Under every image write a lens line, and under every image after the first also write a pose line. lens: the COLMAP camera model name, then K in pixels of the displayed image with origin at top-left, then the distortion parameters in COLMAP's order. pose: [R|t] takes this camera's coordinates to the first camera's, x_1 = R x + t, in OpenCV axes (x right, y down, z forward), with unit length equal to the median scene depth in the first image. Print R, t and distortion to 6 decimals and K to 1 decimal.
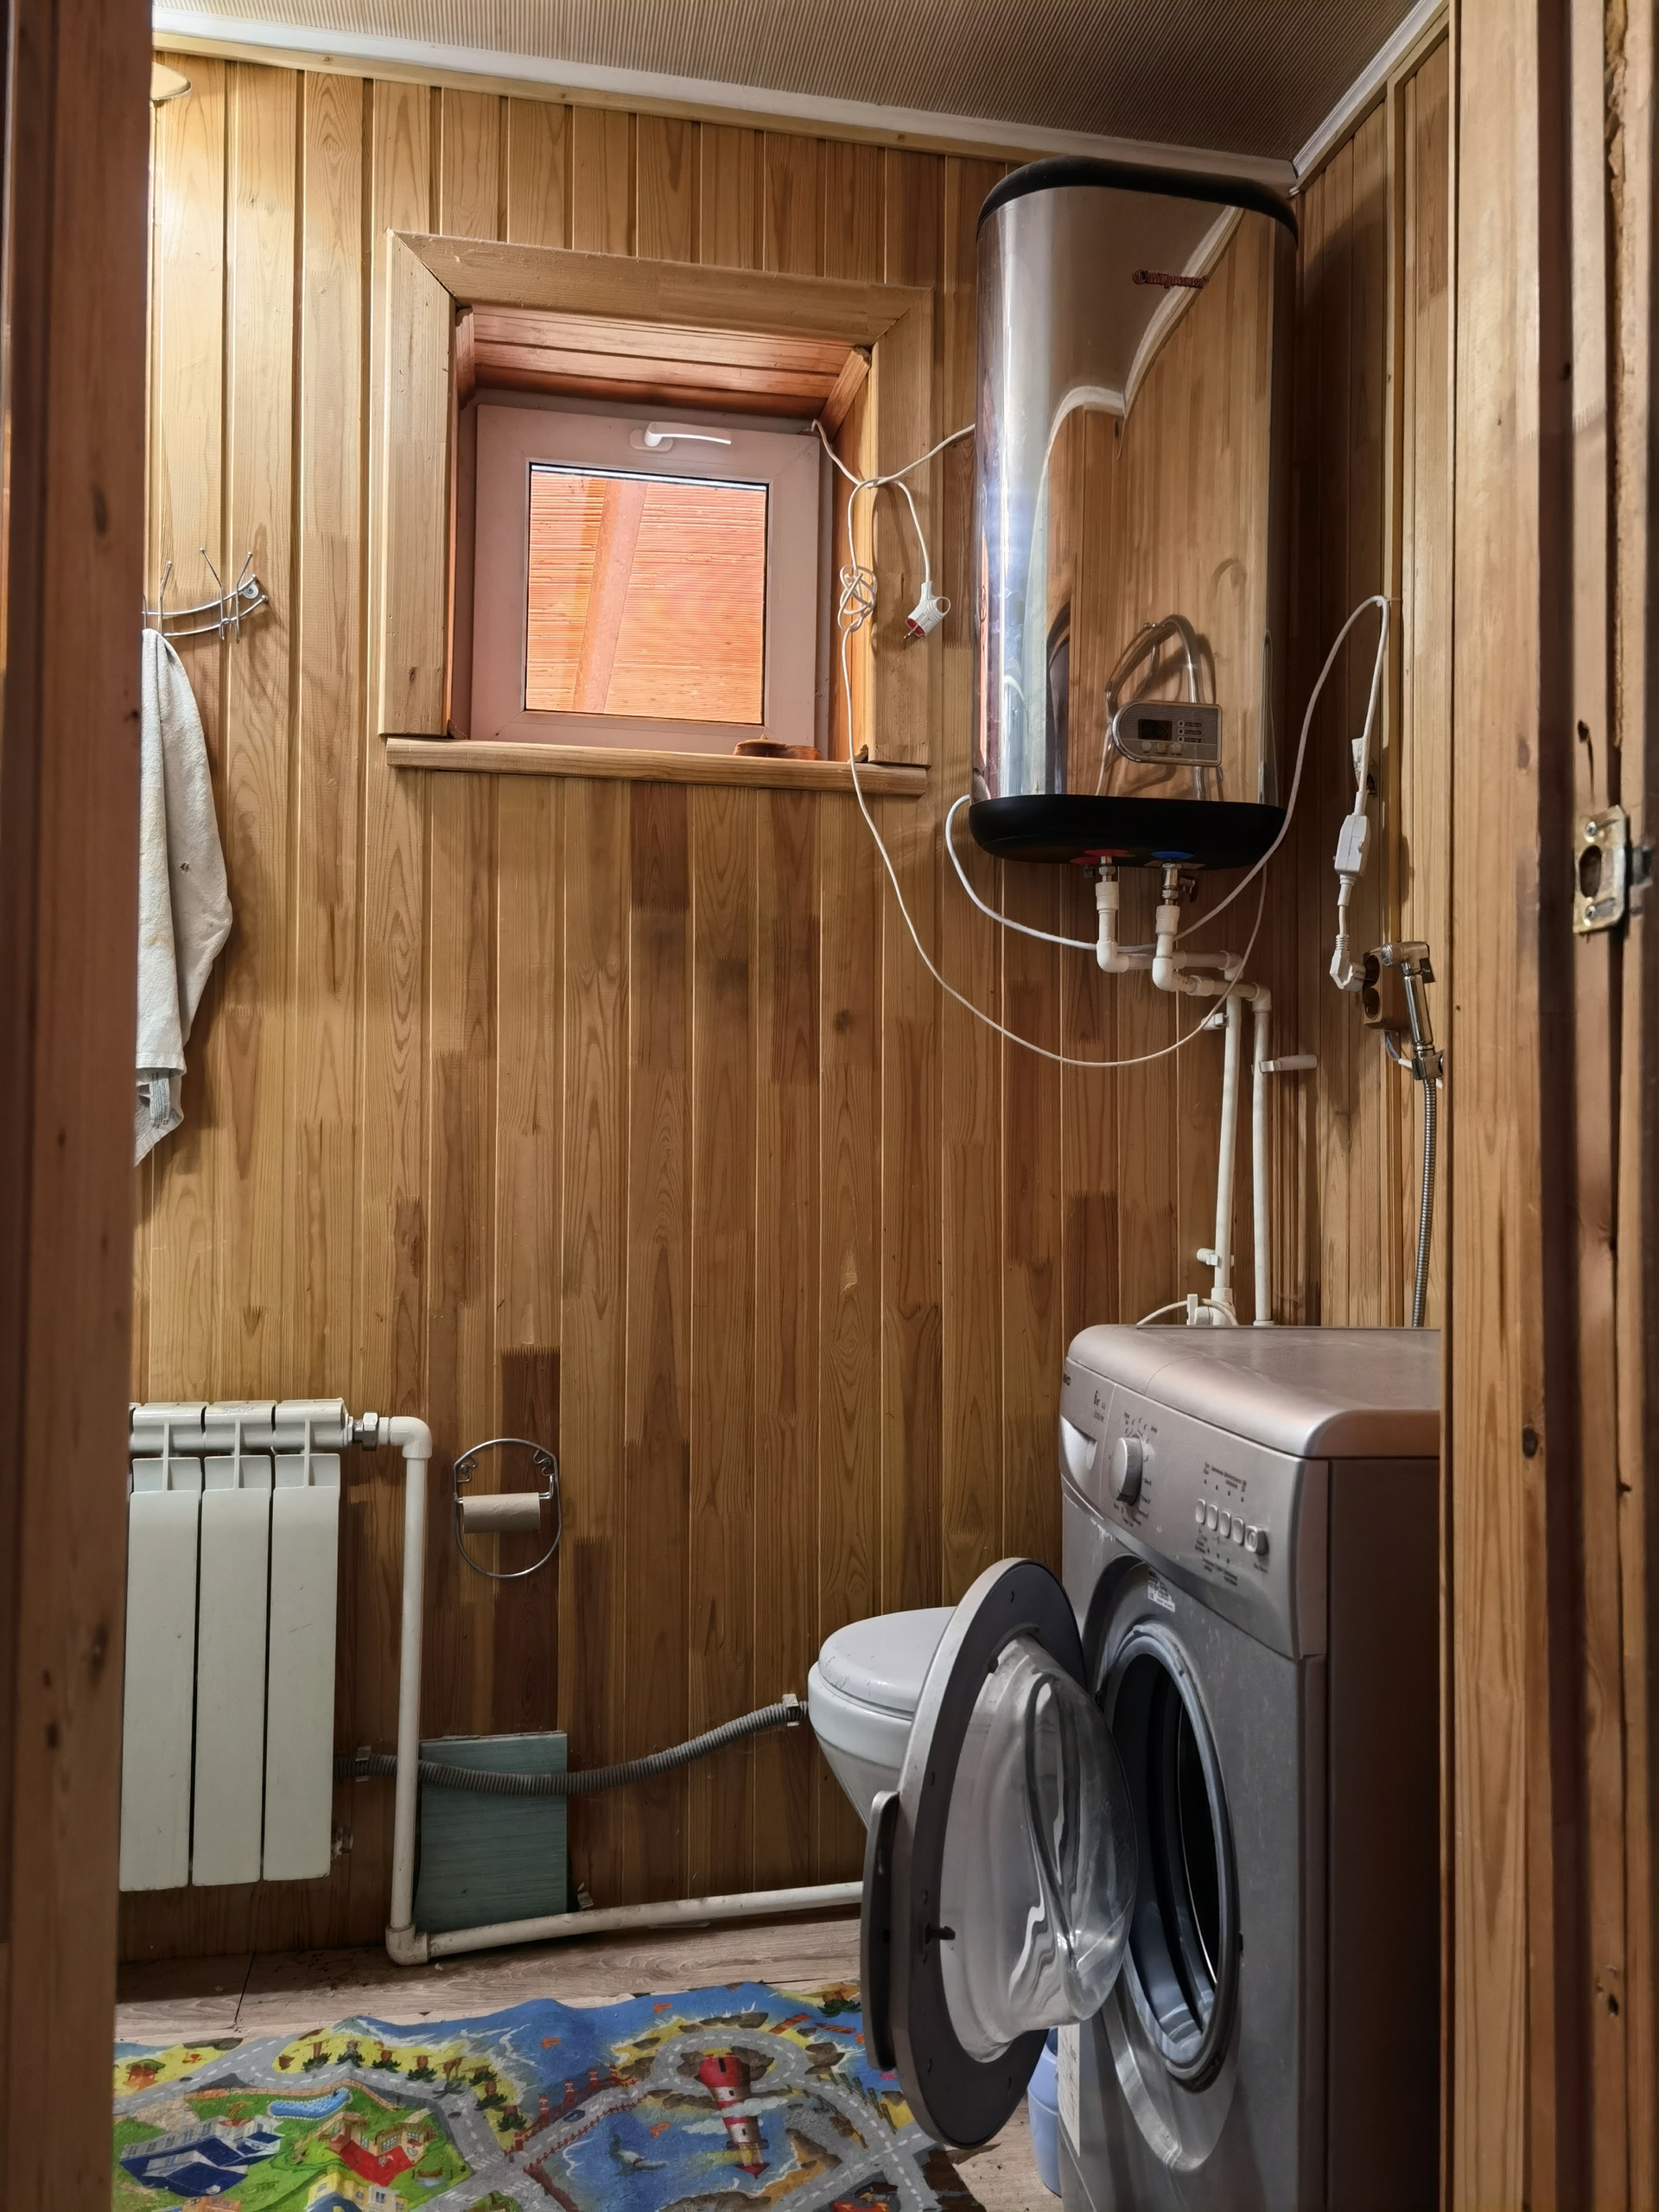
lens RADIAL K [[1763.8, 0, 834.1], [0, 1763.8, 1114.1], [0, 0, 1]] dist [0.033315, -0.022444]
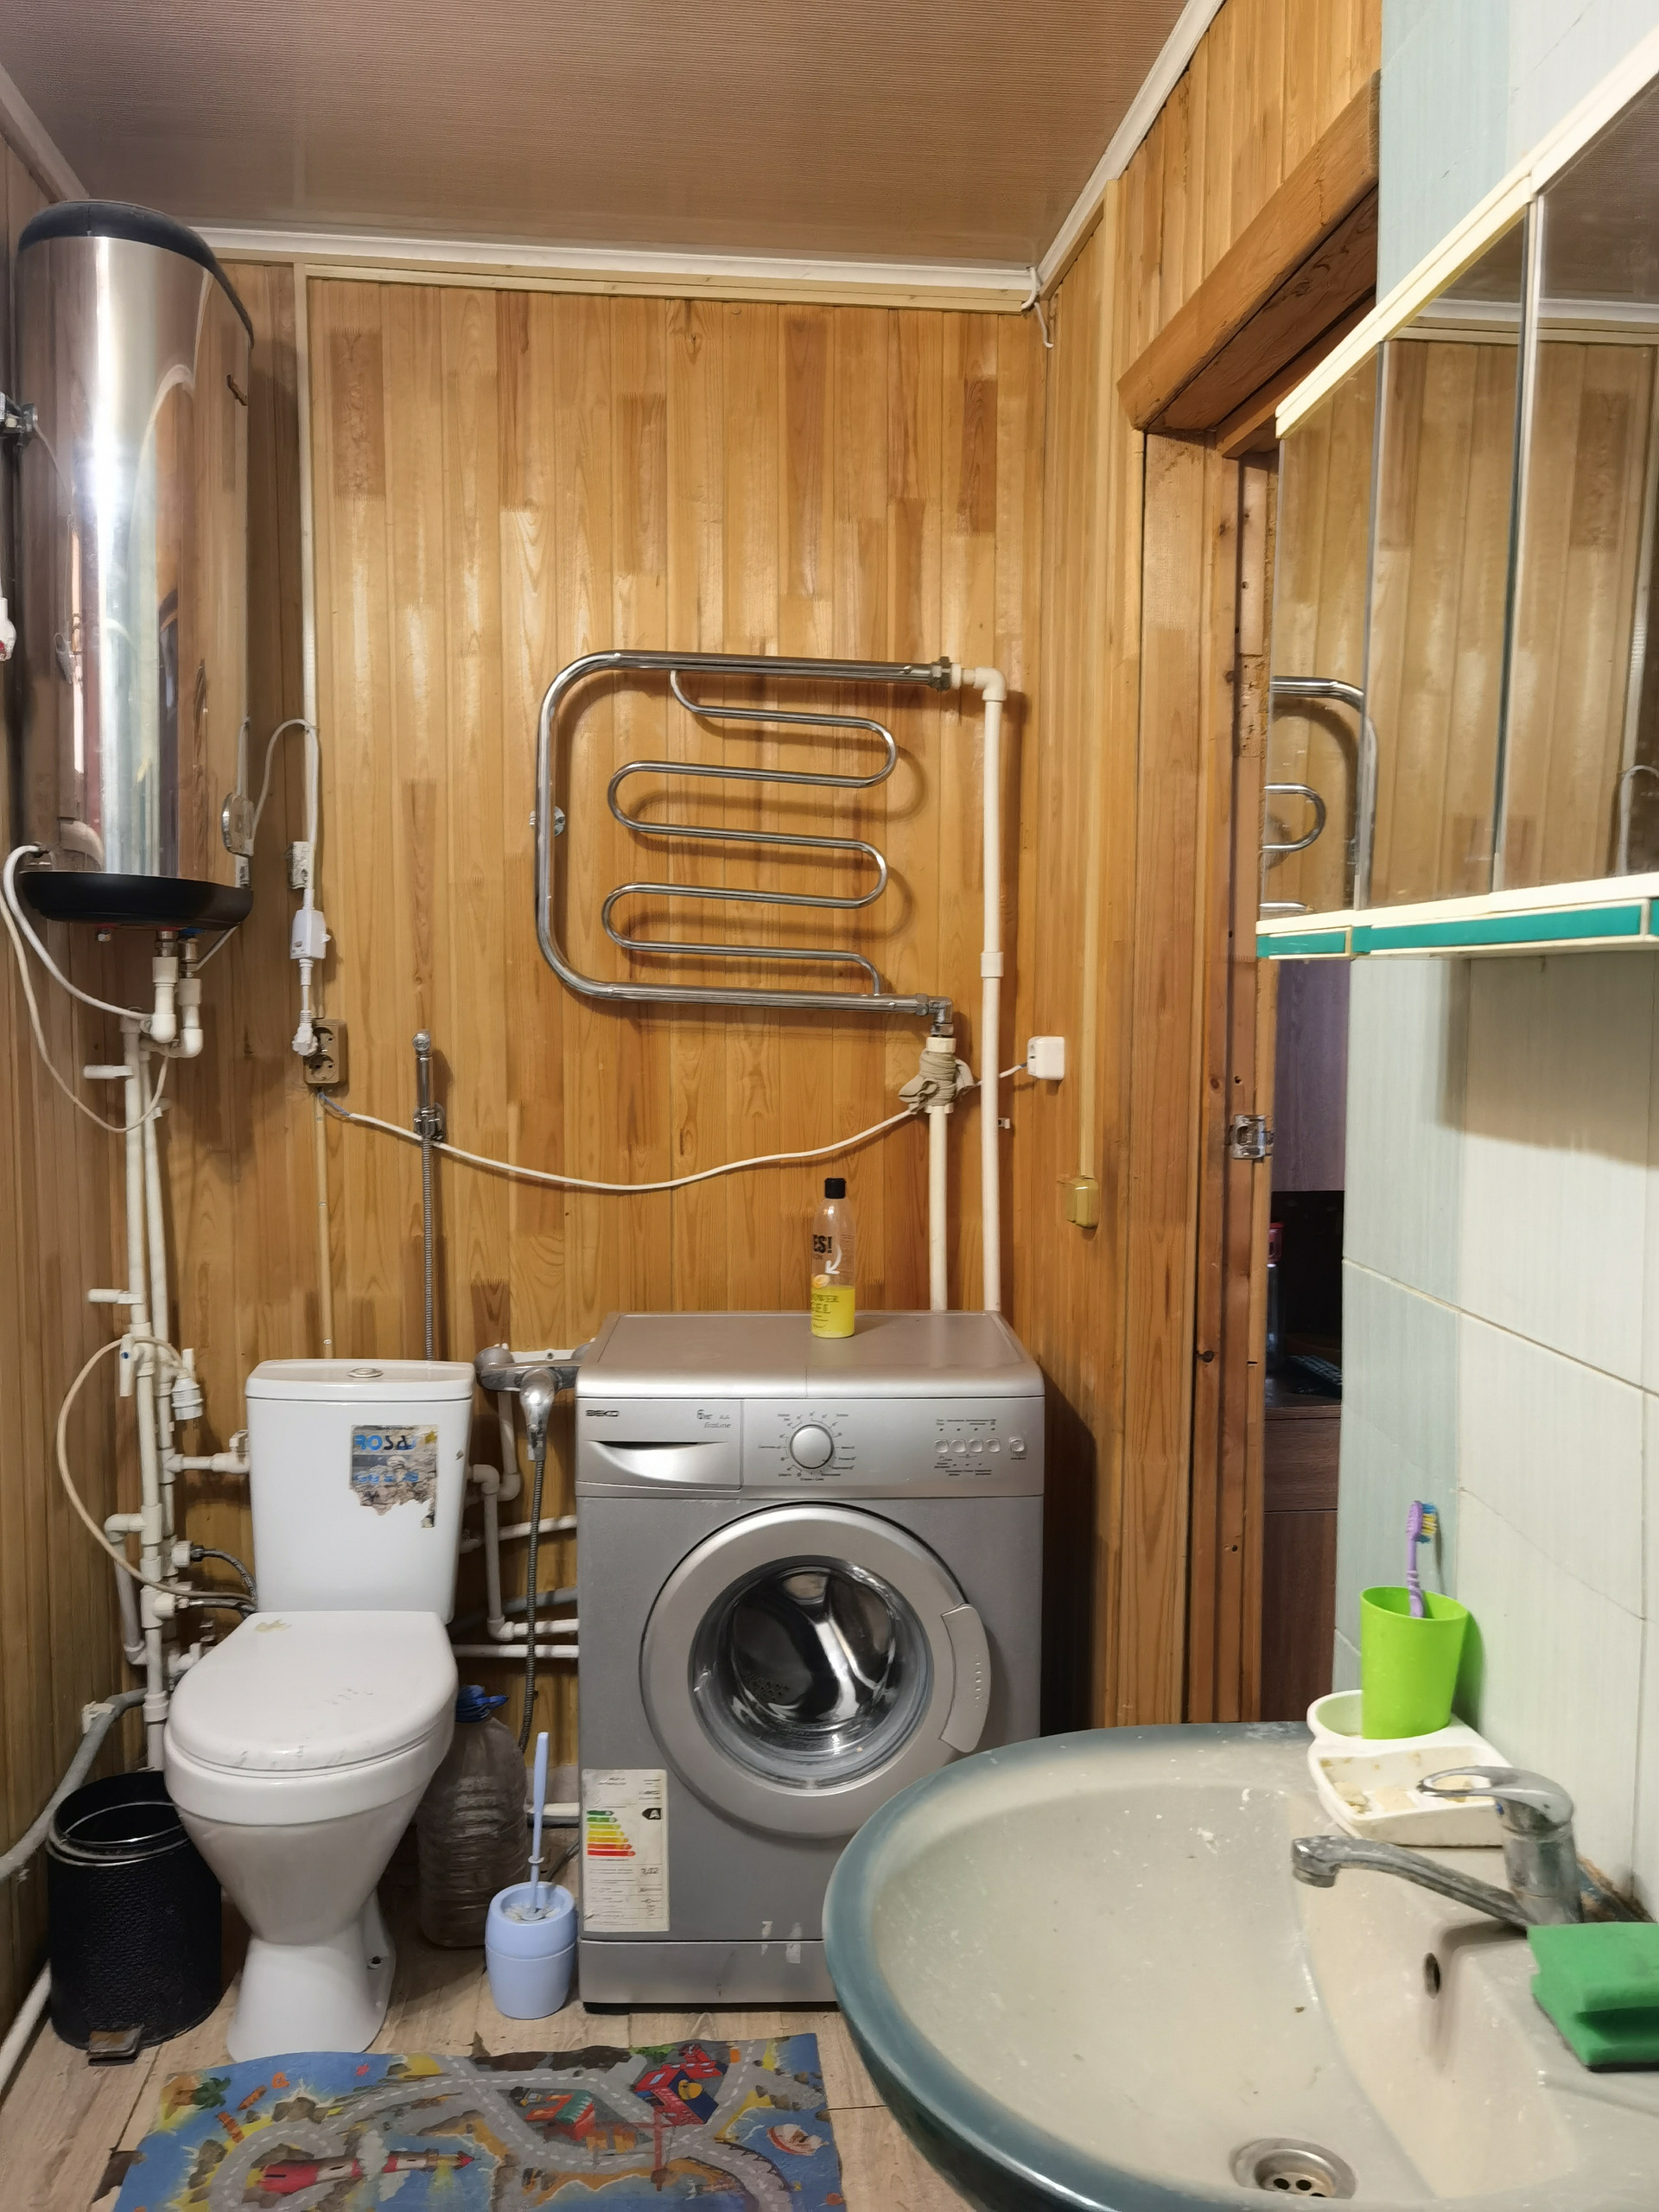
lens RADIAL K [[1763.8, 0, 834.7], [0, 1763.8, 1105.8], [0, 0, 1]] dist [0.033315, -0.022444]
pose [[0.095120, -0.093273, 0.991086, -1.026512], [-0.028827, 0.994925, 0.096401, -0.192274], [-0.995048, -0.037739, 0.091949, 0.632057]]
